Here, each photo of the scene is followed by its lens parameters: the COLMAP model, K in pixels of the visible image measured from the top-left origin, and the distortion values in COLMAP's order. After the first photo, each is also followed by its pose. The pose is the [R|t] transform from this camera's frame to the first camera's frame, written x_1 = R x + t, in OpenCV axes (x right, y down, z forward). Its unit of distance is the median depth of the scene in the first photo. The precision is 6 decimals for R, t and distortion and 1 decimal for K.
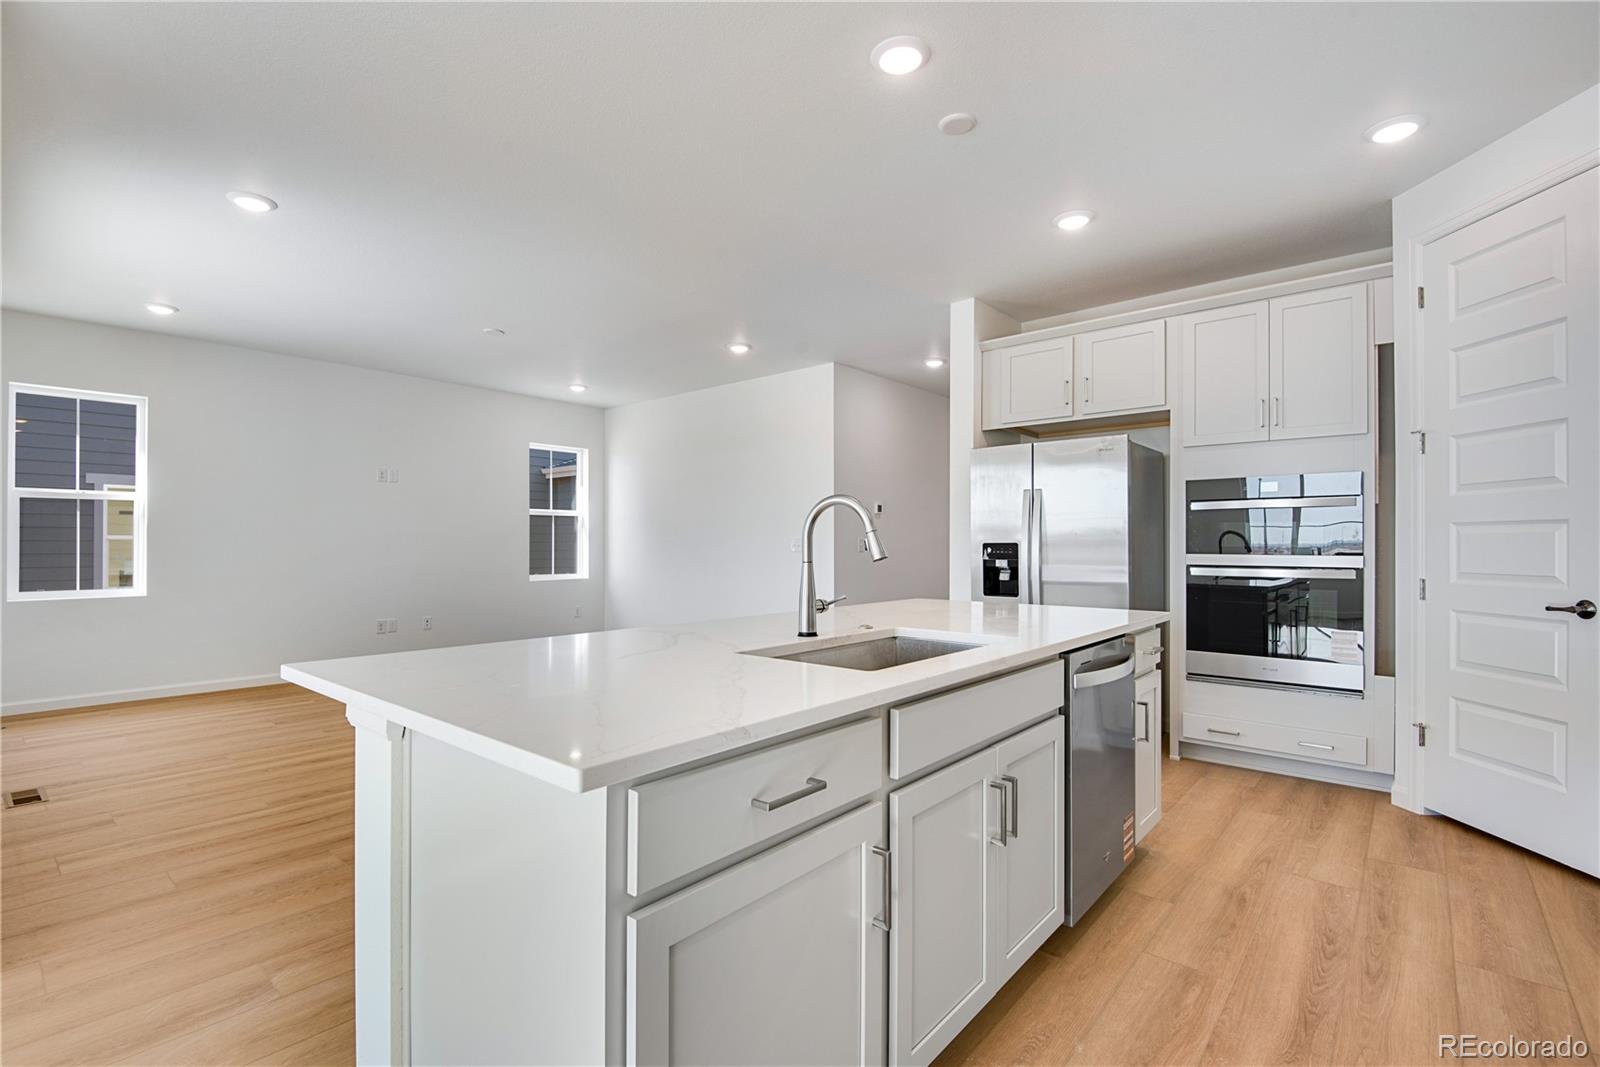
lens RADIAL K [[719.4, 0, 763.8], [0, 719.4, 540.1], [0, 0, 1]] dist [0.015513, -0.015508]
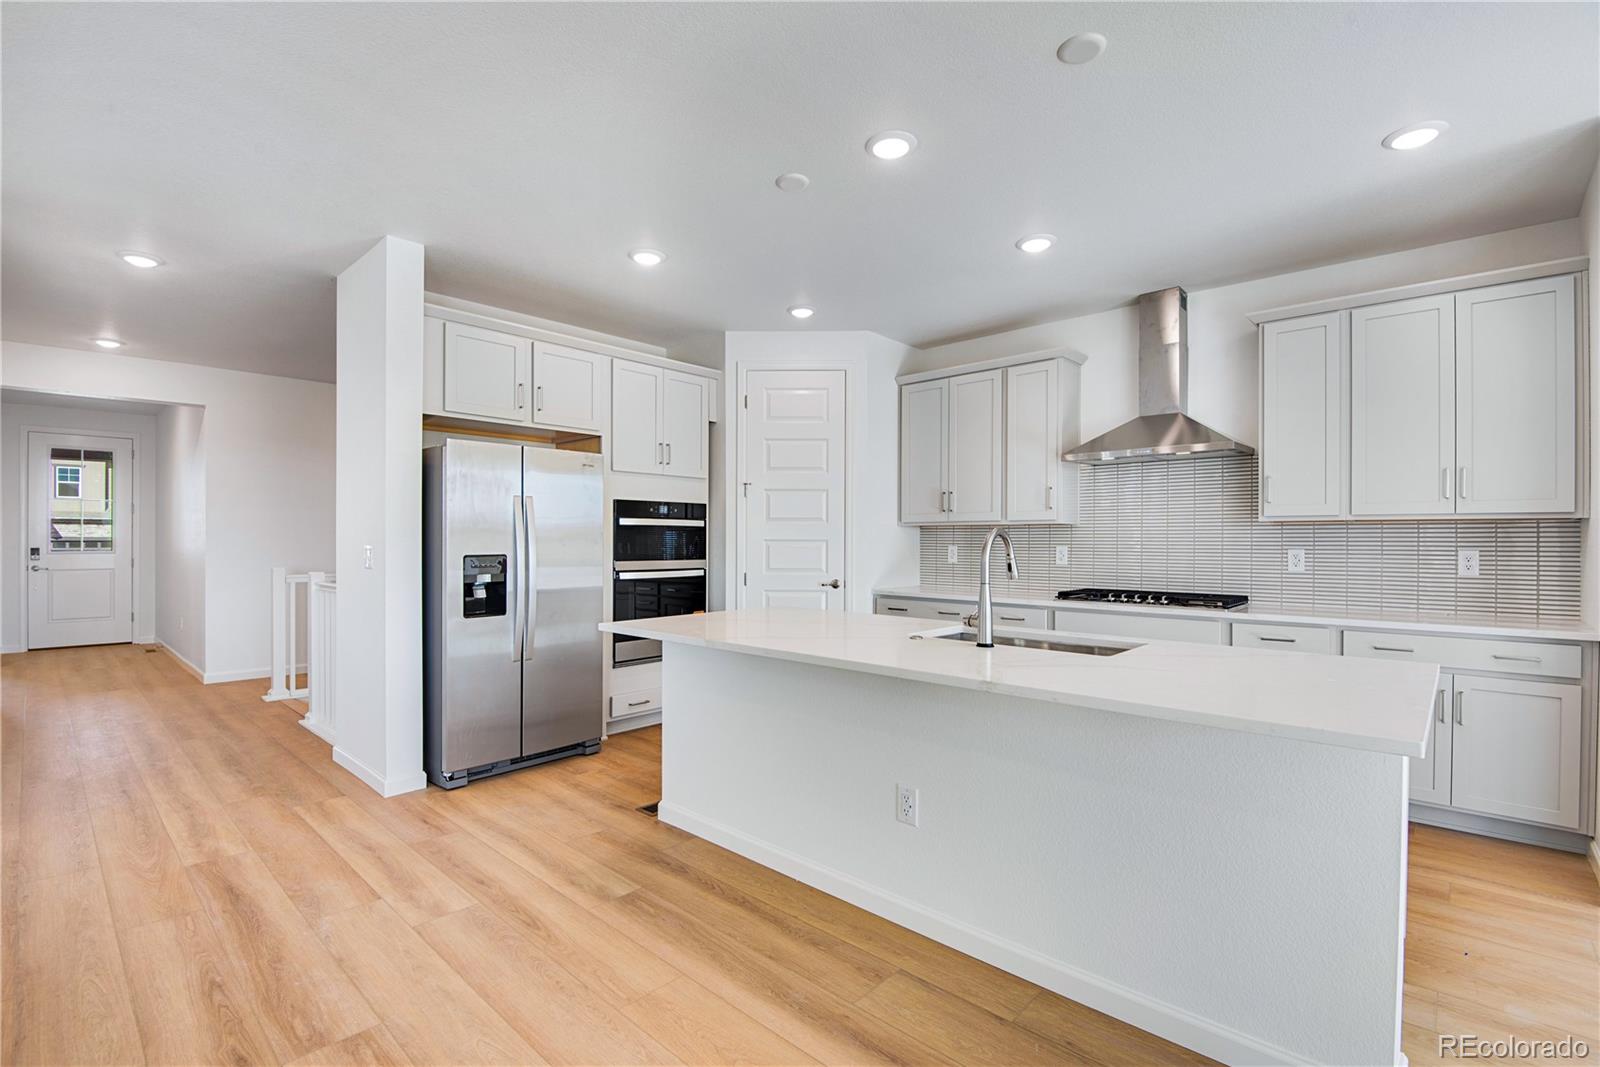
lens RADIAL K [[725.8, 0, 799.3], [0, 725.8, 540.4], [0, 0, 1]] dist [0.015413, -0.019768]
pose [[0.018336, -0.001766, 0.999830, -0.423344], [-0.008962, 0.999958, 0.001931, -0.014381], [-0.999792, -0.008995, 0.018319, 0.479776]]
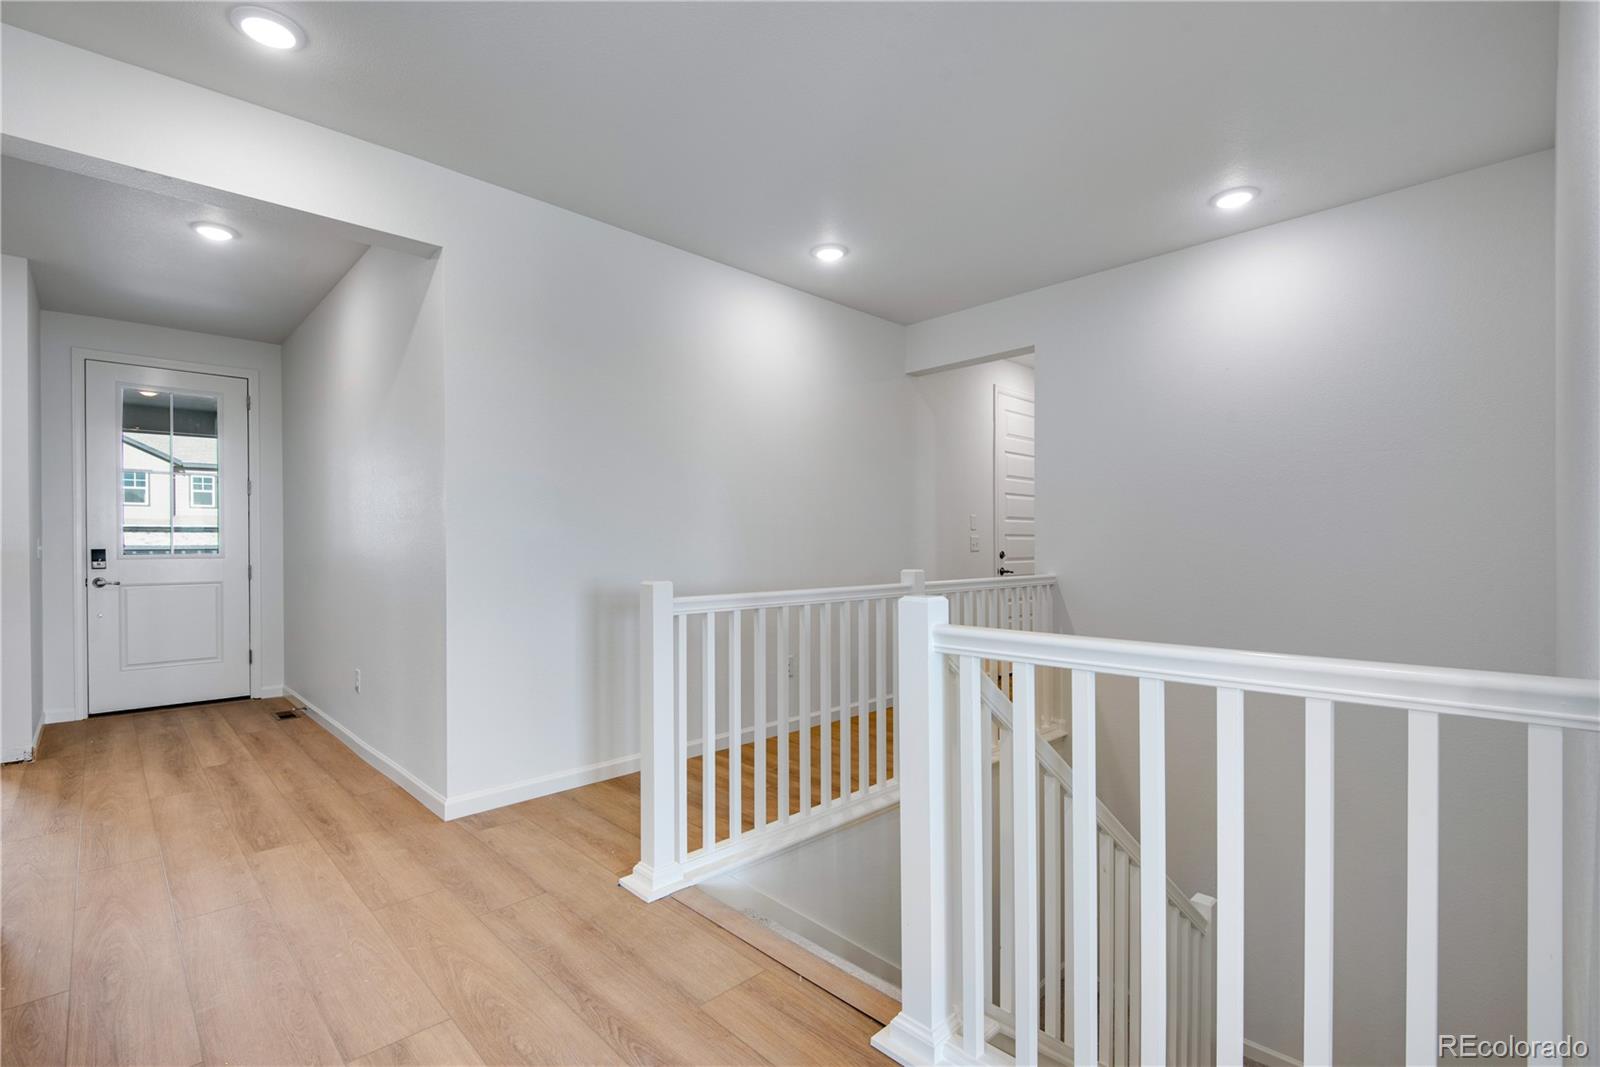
lens RADIAL K [[736.3, 0, 836.9], [0, 736.3, 547.7], [0, 0, 1]] dist [0.017083, -0.020081]
pose [[0.046385, -0.005733, 0.998907, 0.162300], [-0.002155, 0.999981, 0.005839, 0.009266], [-0.998921, -0.002423, 0.046371, 1.121344]]
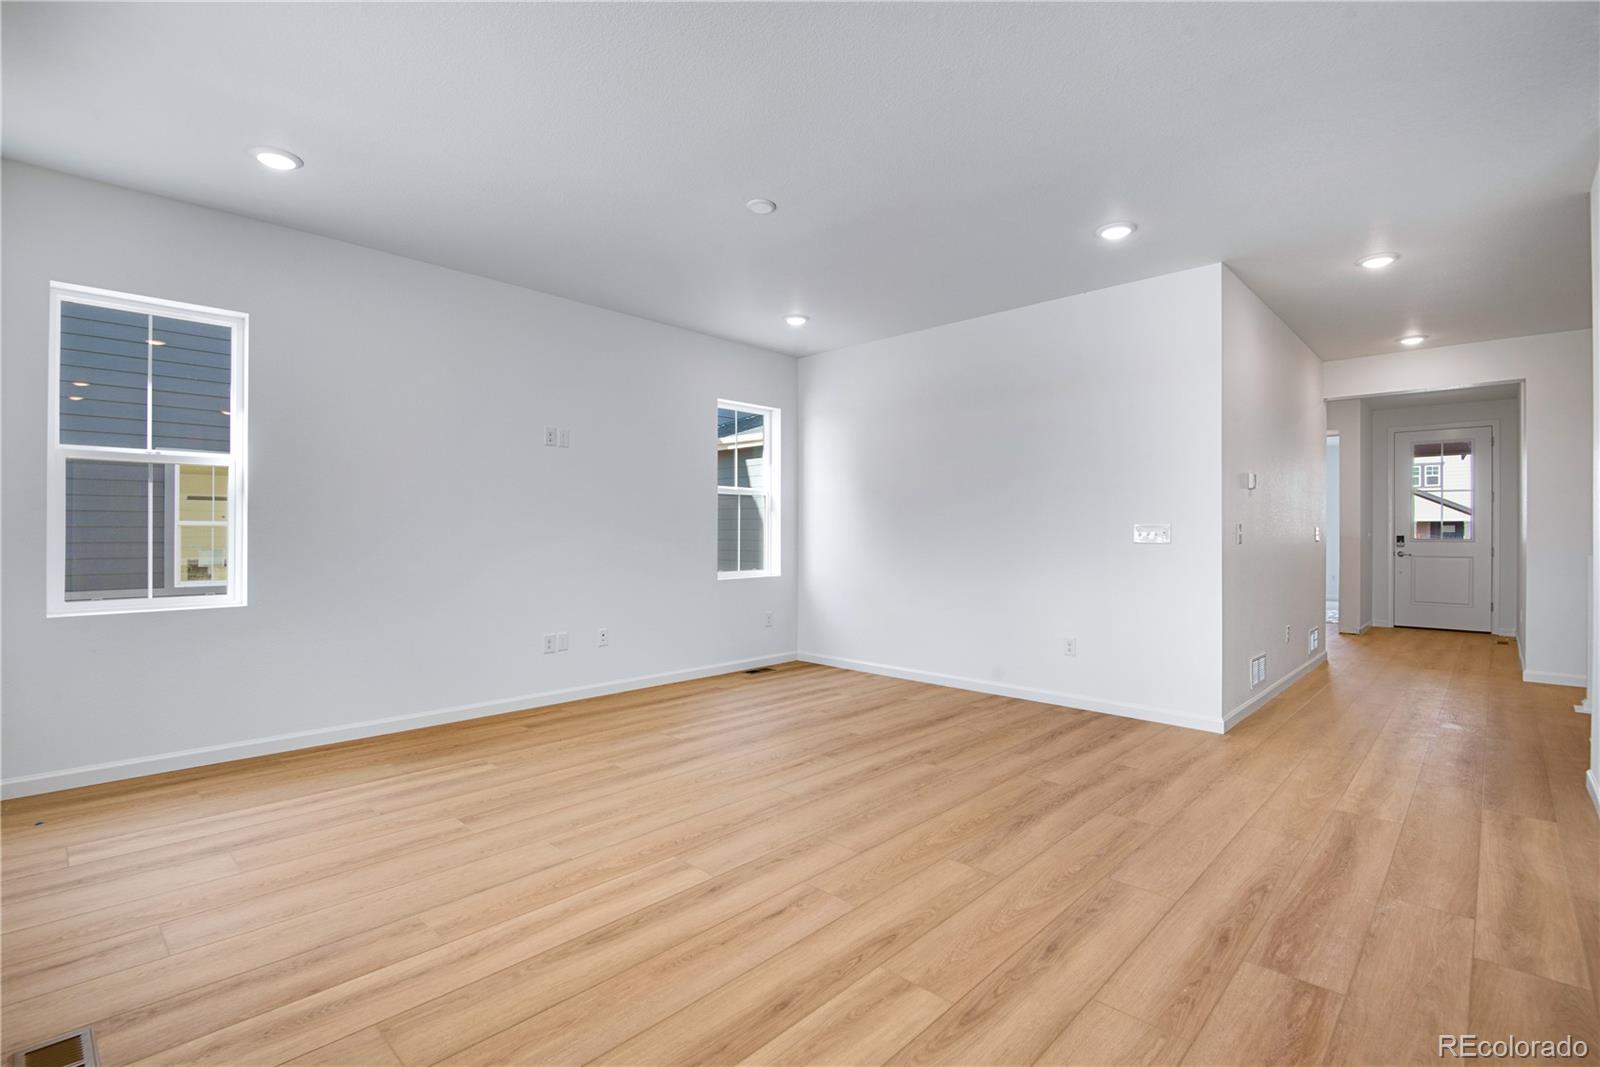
lens RADIAL K [[726.5, 0, 778.2], [0, 726.5, 534.8], [0, 0, 1]] dist [0.015640, -0.022694]
pose [[0.999007, 0.001801, -0.044516, -0.327995], [-0.001419, 0.999962, 0.008611, 0.003217], [0.044529, -0.008540, 0.998972, 0.340395]]
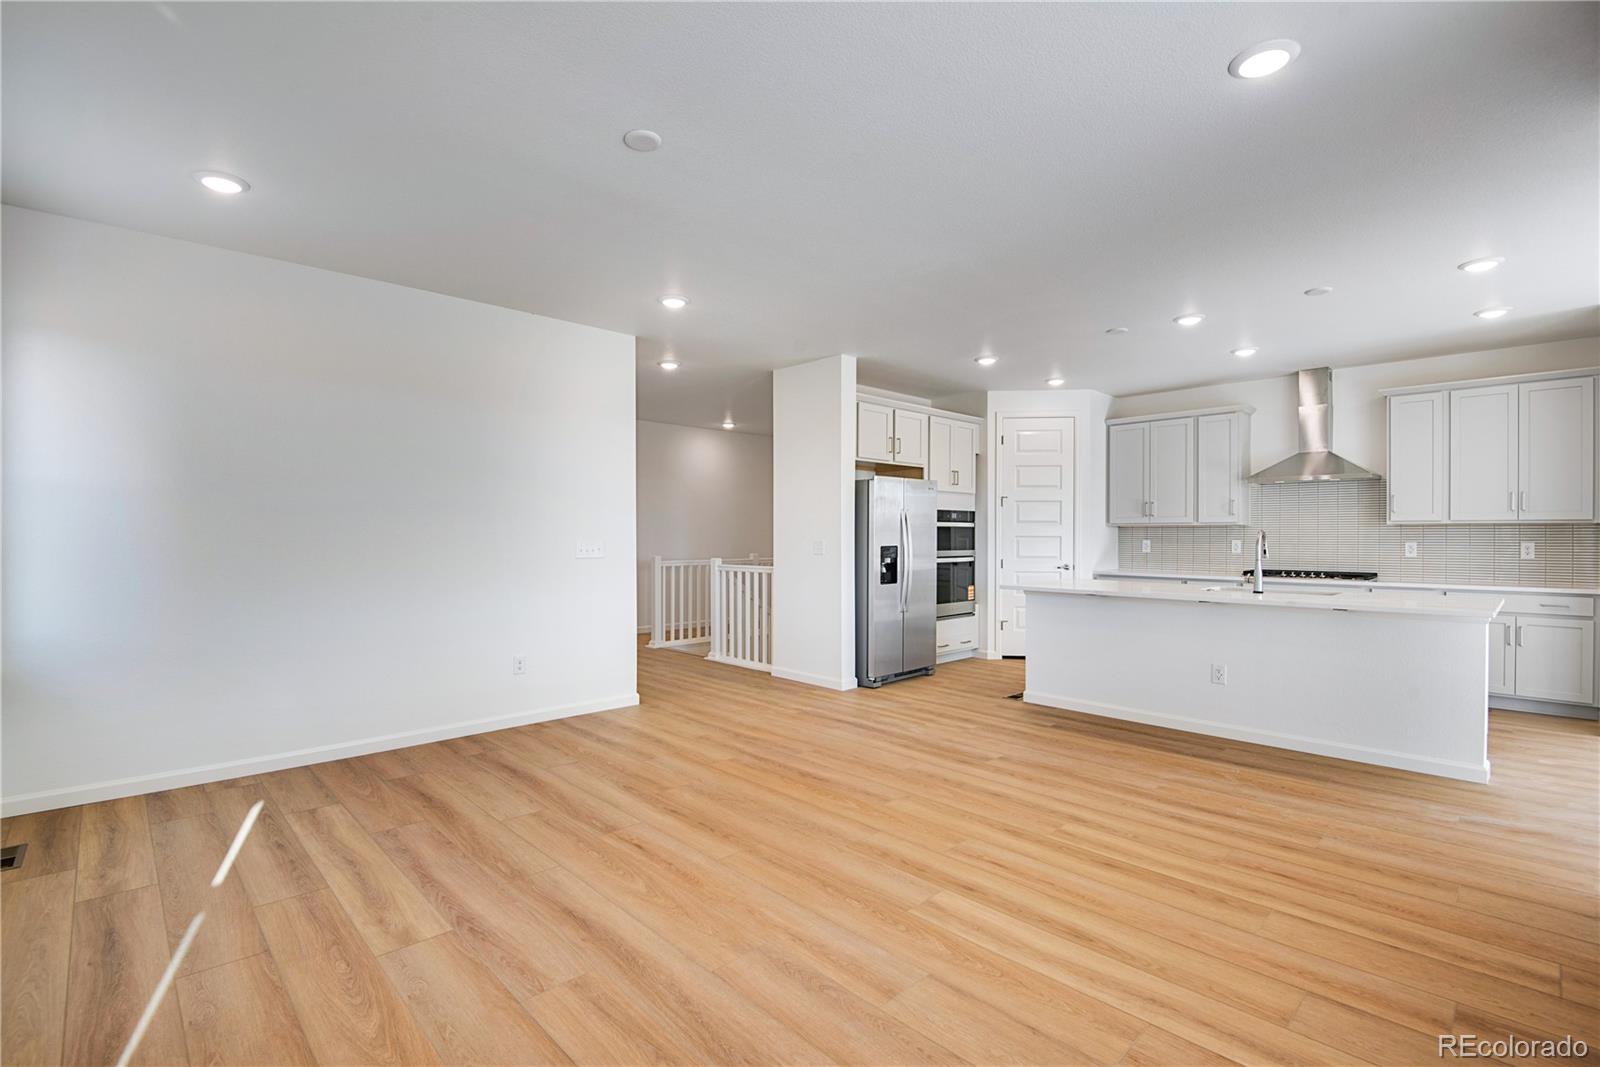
lens RADIAL K [[725.8, 0, 799.3], [0, 725.8, 540.4], [0, 0, 1]] dist [0.015413, -0.019768]
pose [[0.077904, -0.008291, 0.996926, -0.864662], [-0.007482, 0.999932, 0.008900, -0.014081], [-0.996933, -0.008153, 0.077837, 0.842145]]
